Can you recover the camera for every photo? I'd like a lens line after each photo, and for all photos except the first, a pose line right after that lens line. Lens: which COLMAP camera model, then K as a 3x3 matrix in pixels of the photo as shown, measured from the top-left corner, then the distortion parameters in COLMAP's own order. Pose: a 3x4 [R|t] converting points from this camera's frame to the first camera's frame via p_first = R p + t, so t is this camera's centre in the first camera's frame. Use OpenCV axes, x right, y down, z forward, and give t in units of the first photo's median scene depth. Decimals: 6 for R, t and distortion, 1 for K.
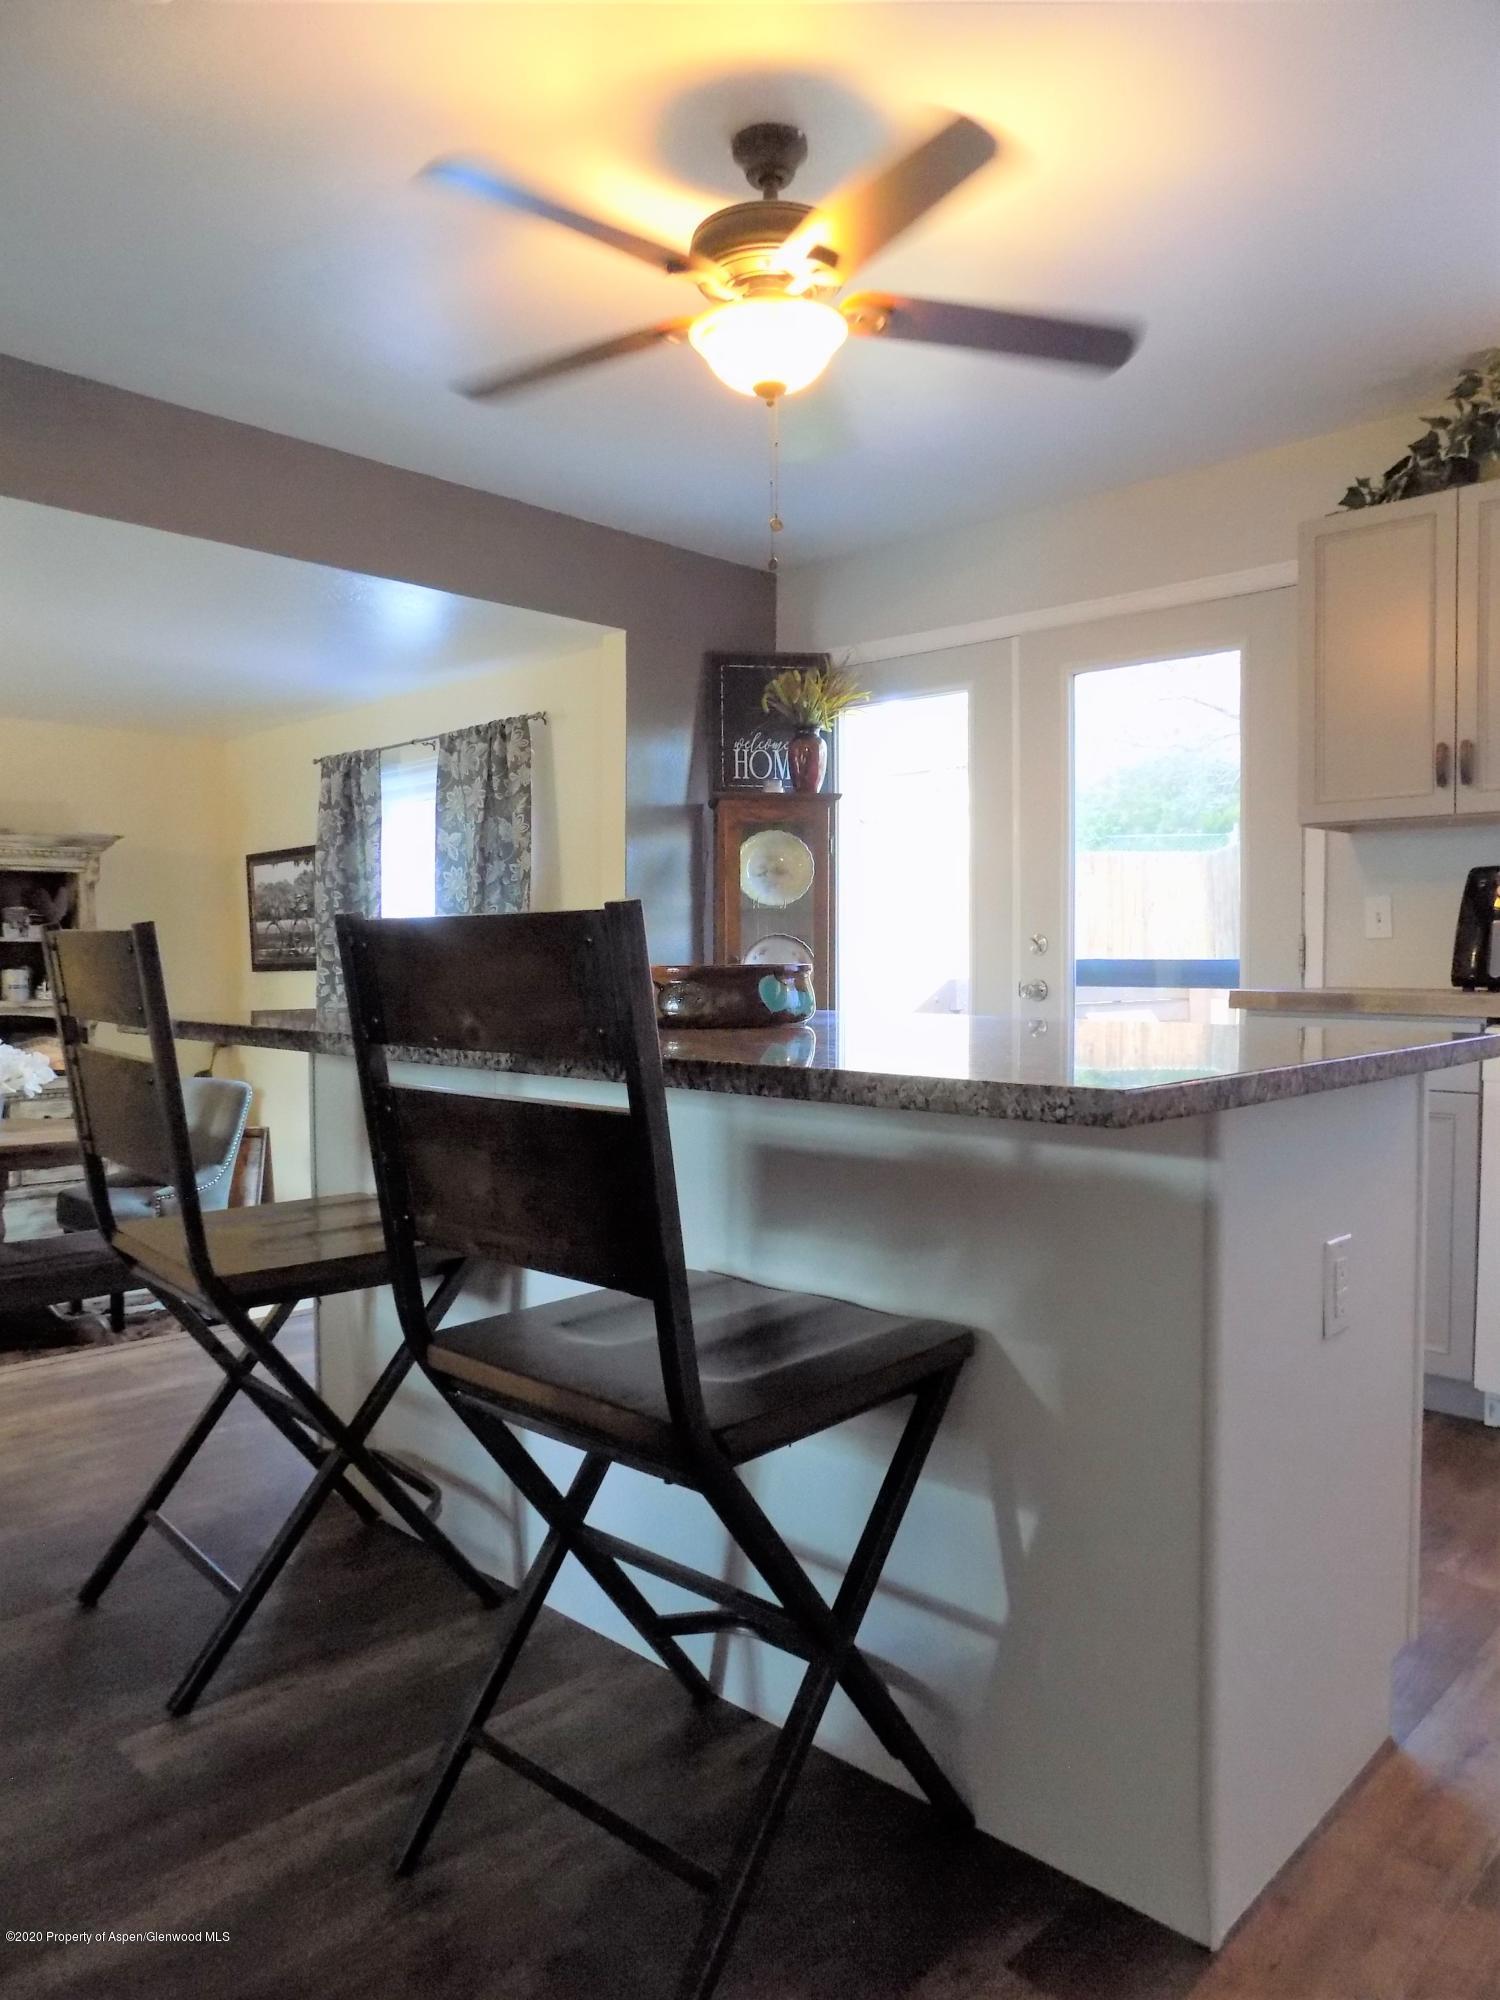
lens RADIAL K [[1381.4, 0, 750.0], [0, 1381.4, 1000.0], [0, 0, 1]] dist [-0.060983, 0.002514]
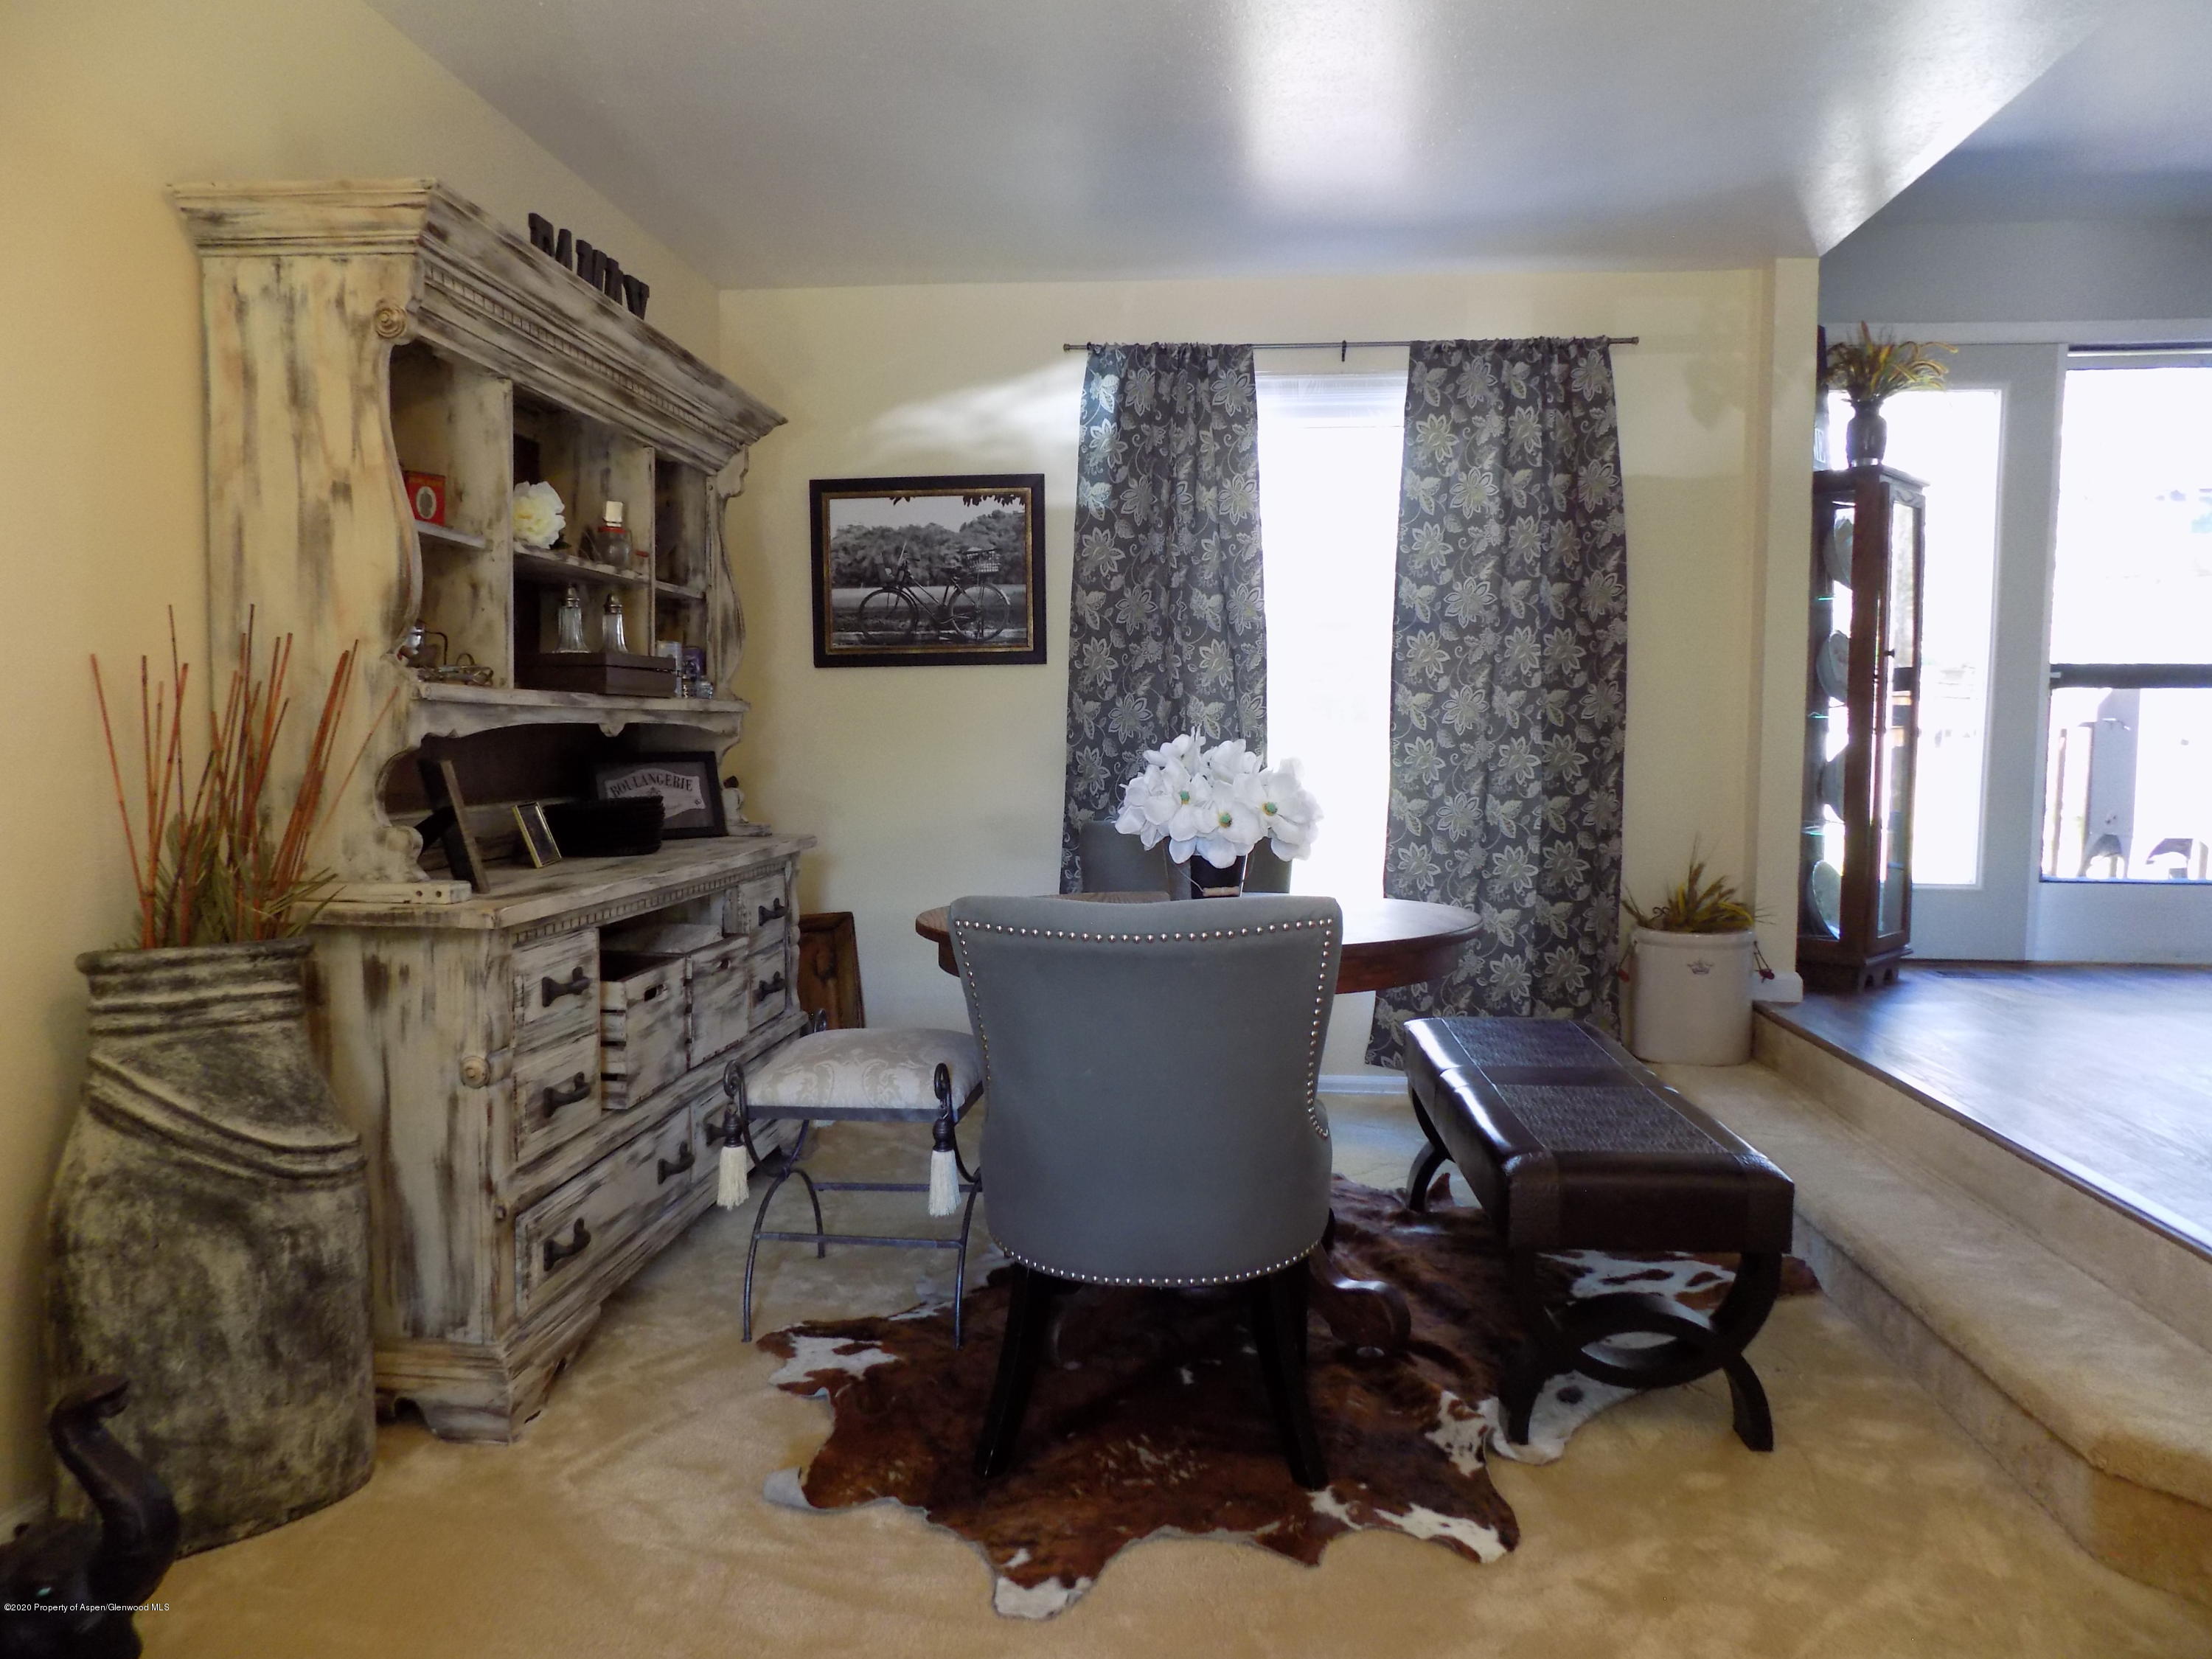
lens RADIAL K [[1527.9, 0, 1106.0], [0, 1527.9, 829.5], [0, 0, 1]] dist [-0.060983, 0.002514]
pose [[0.777637, -0.036161, 0.627673, -0.740304], [0.014668, 0.999116, 0.039387, 0.029811], [-0.628543, -0.021422, 0.777480, 0.389704]]
